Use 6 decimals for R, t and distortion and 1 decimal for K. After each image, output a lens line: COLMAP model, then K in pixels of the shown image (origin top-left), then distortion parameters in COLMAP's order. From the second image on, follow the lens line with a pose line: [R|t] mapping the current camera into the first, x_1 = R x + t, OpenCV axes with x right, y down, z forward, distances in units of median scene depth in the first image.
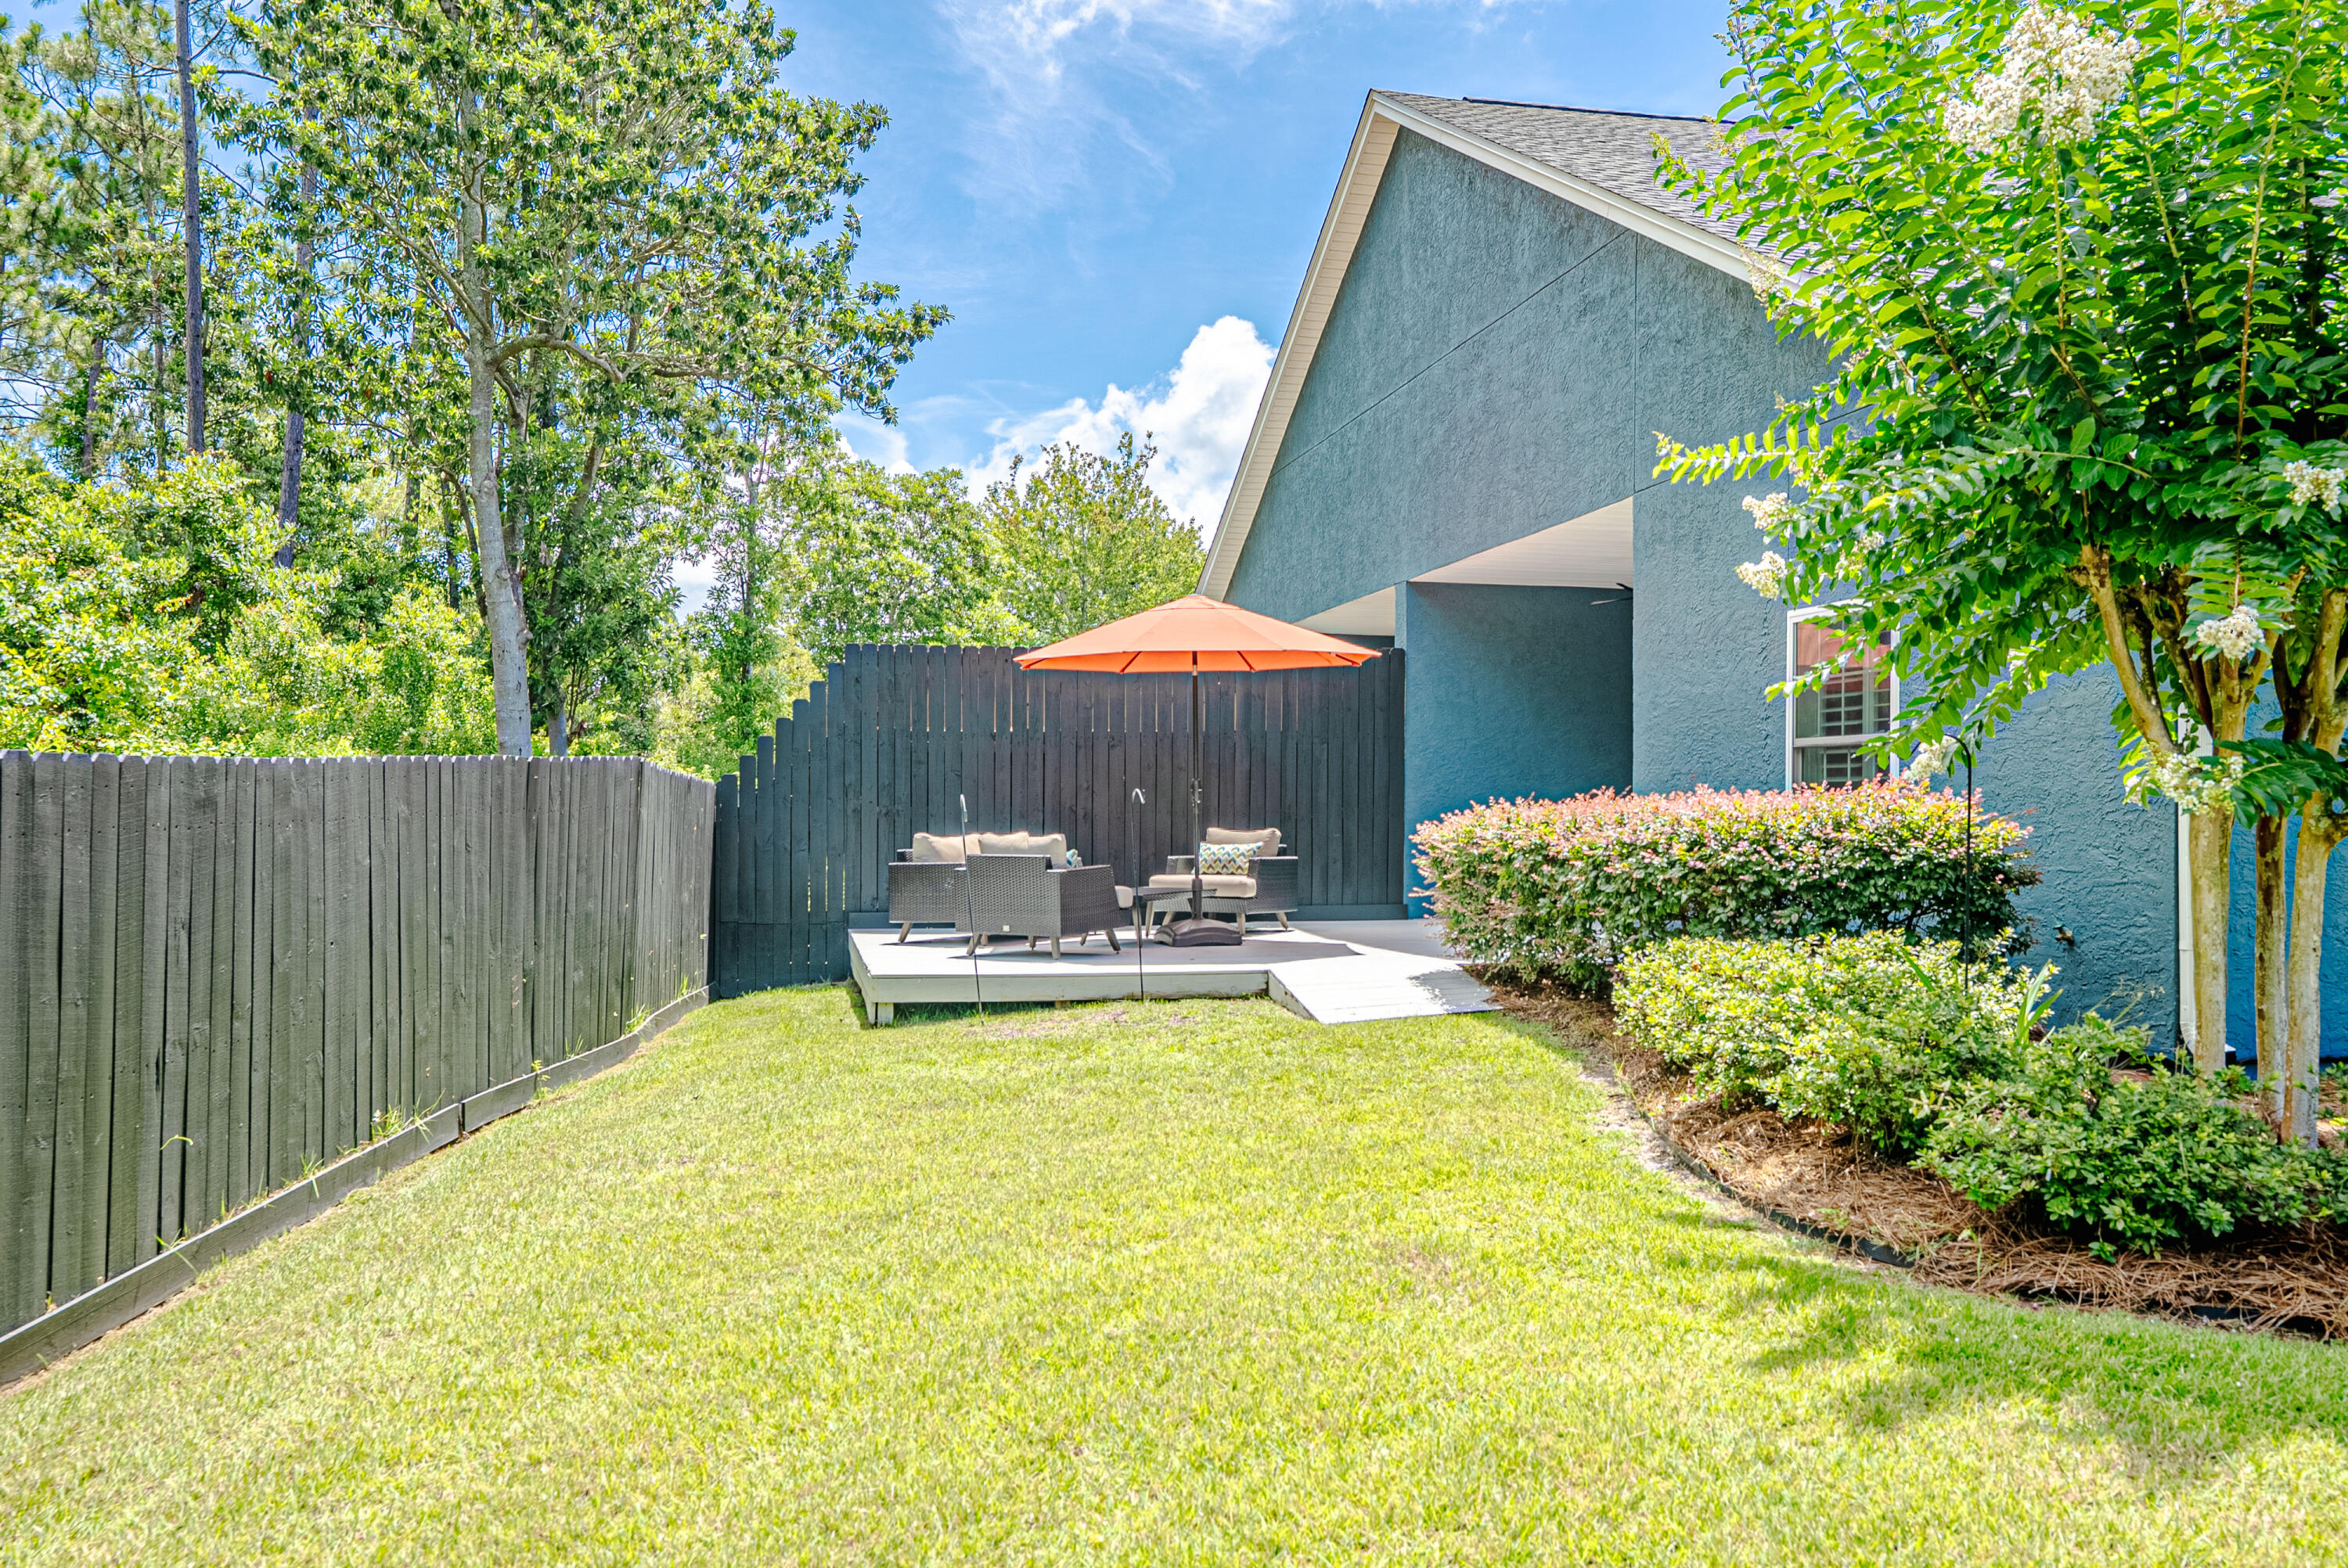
lens RADIAL K [[1887.0, 0, 1174.0], [0, 1887.0, 784.0], [0, 0, 1]] dist [-0.001126, 0.046209]
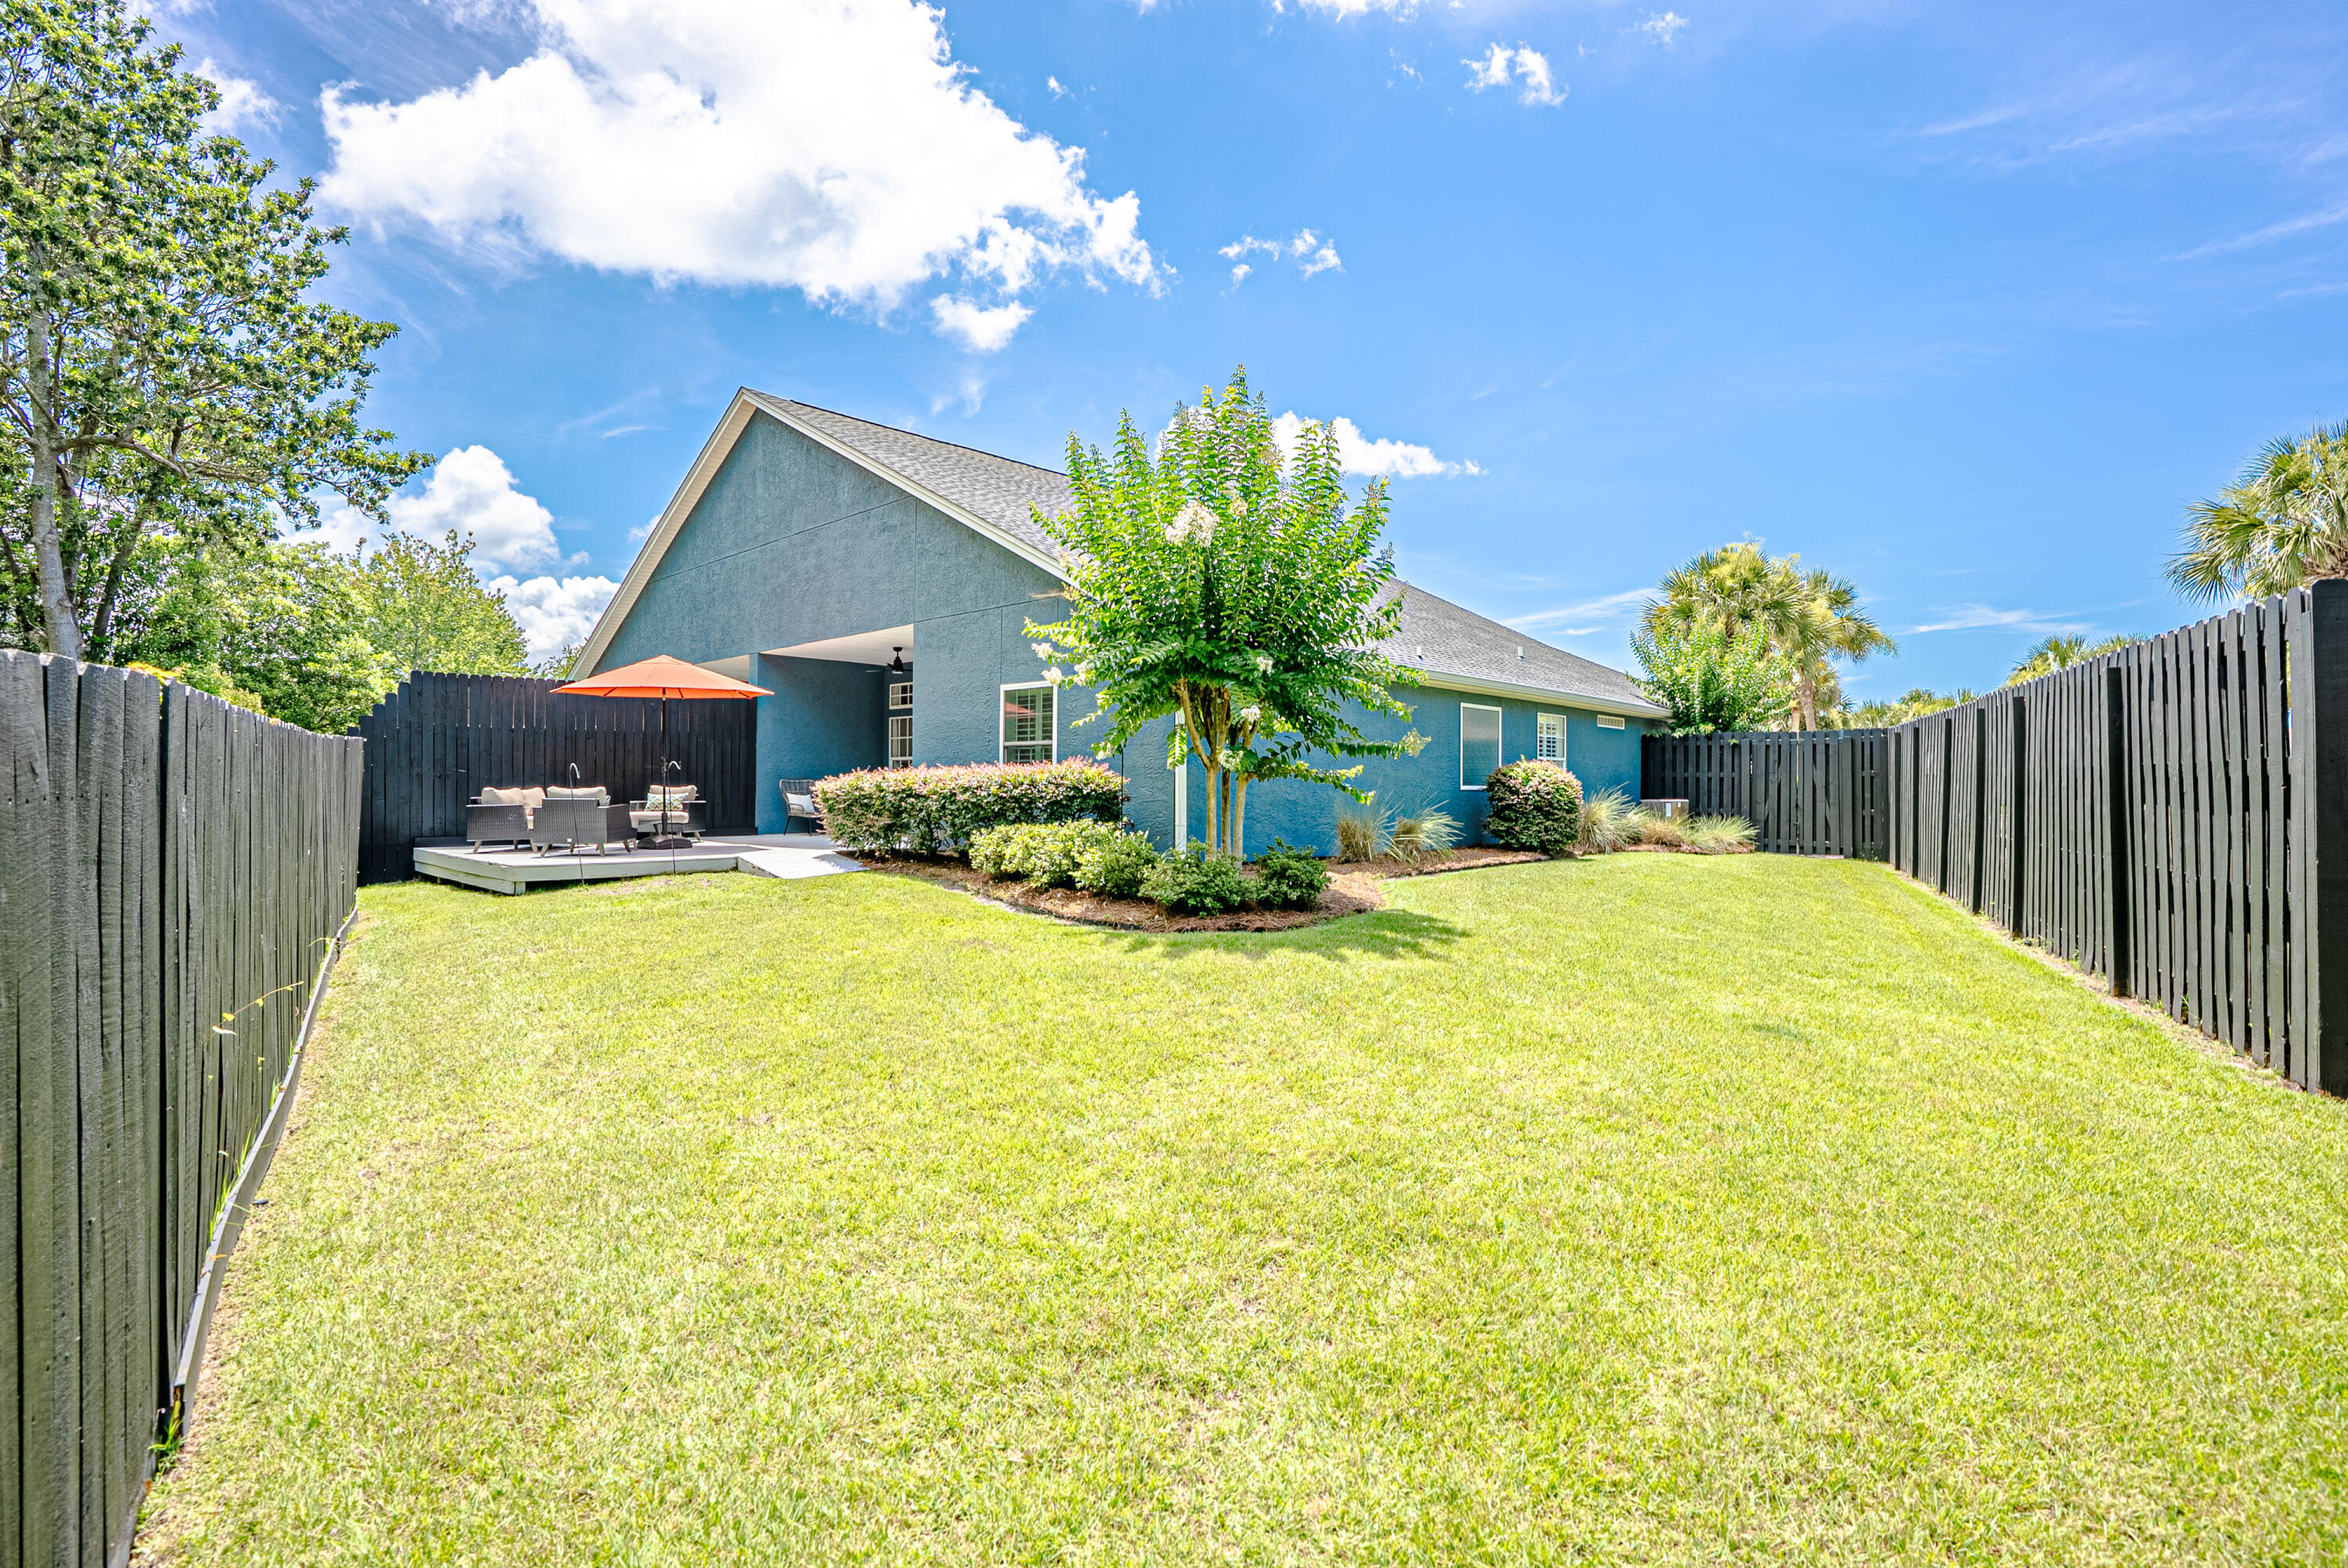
lens RADIAL K [[1125.9, 0, 1186.6], [0, 1125.9, 773.3], [0, 0, 1]] dist [-0.067608, 0.024420]
pose [[0.805701, 0.007184, 0.592279, -0.364619], [-0.009009, 0.999959, 0.000128, 0.013505], [-0.592254, -0.005439, 0.805733, -0.260101]]
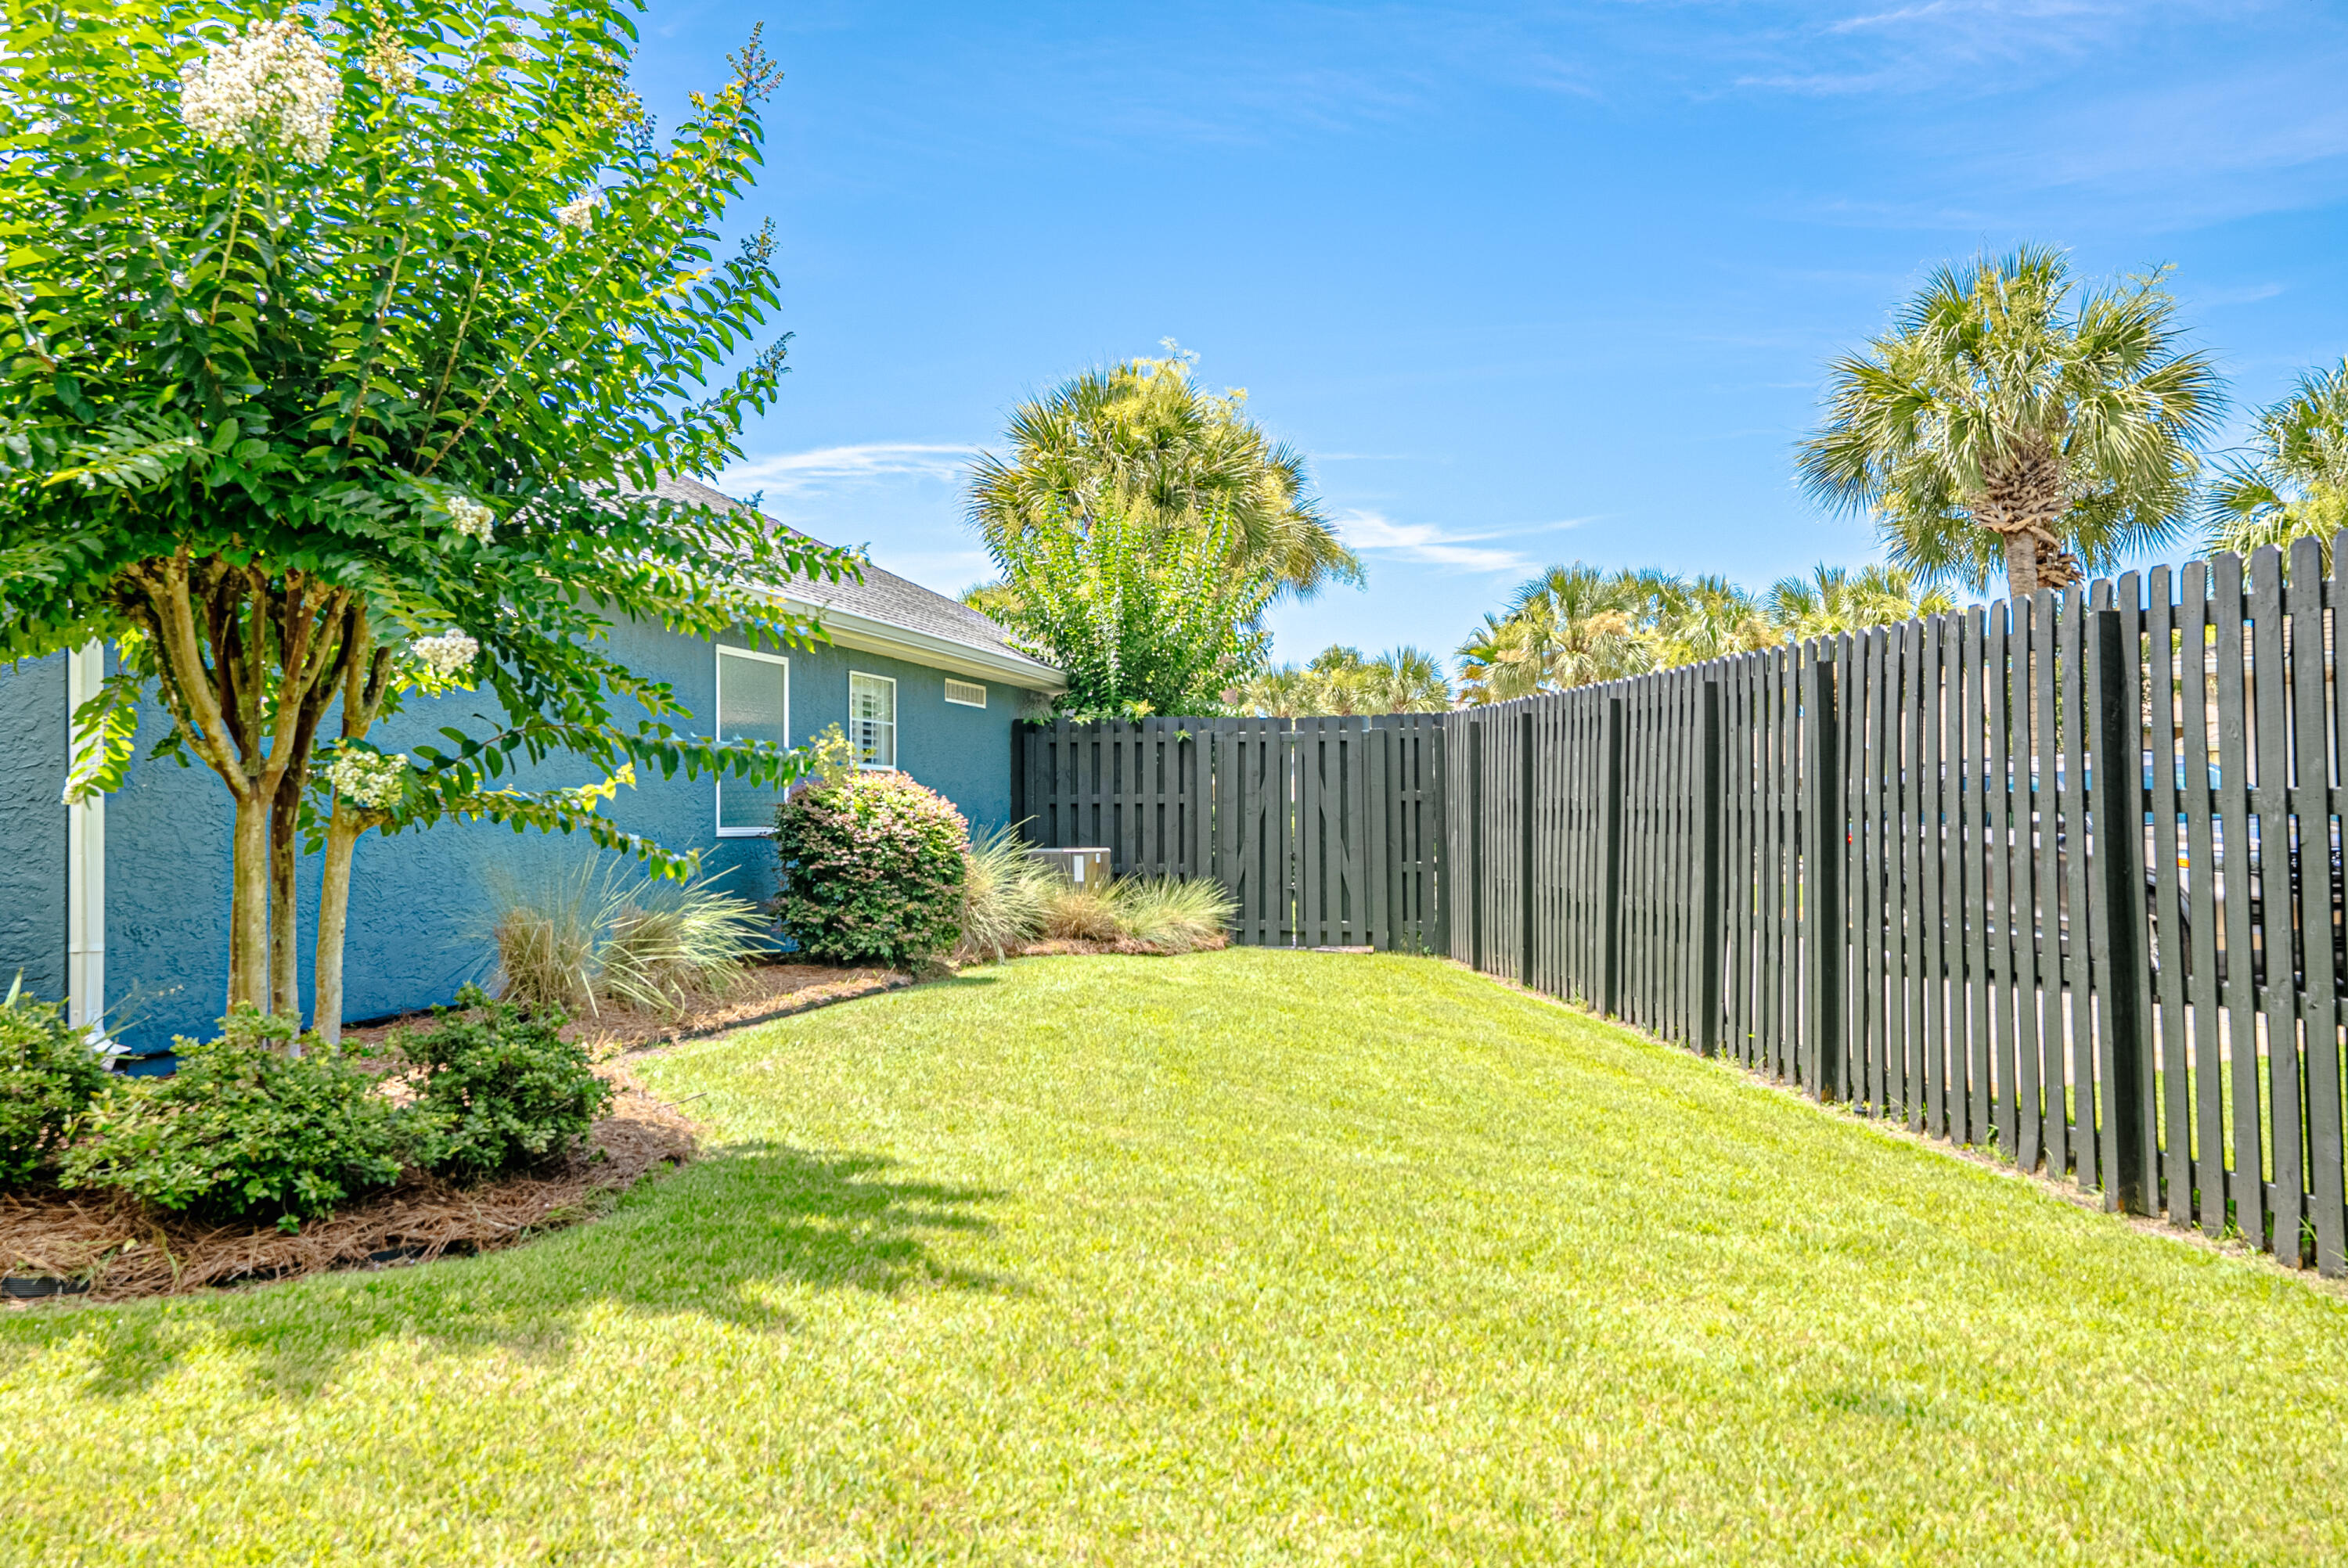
lens RADIAL K [[2171.0, 0, 1174.0], [0, 2171.0, 784.0], [0, 0, 1]] dist [-0.049104, 0.217881]
pose [[0.368604, 0.007198, 0.929559, -0.276187], [-0.004872, 0.999971, -0.005811, 0.004970], [-0.929574, -0.002387, 0.368629, 0.064797]]
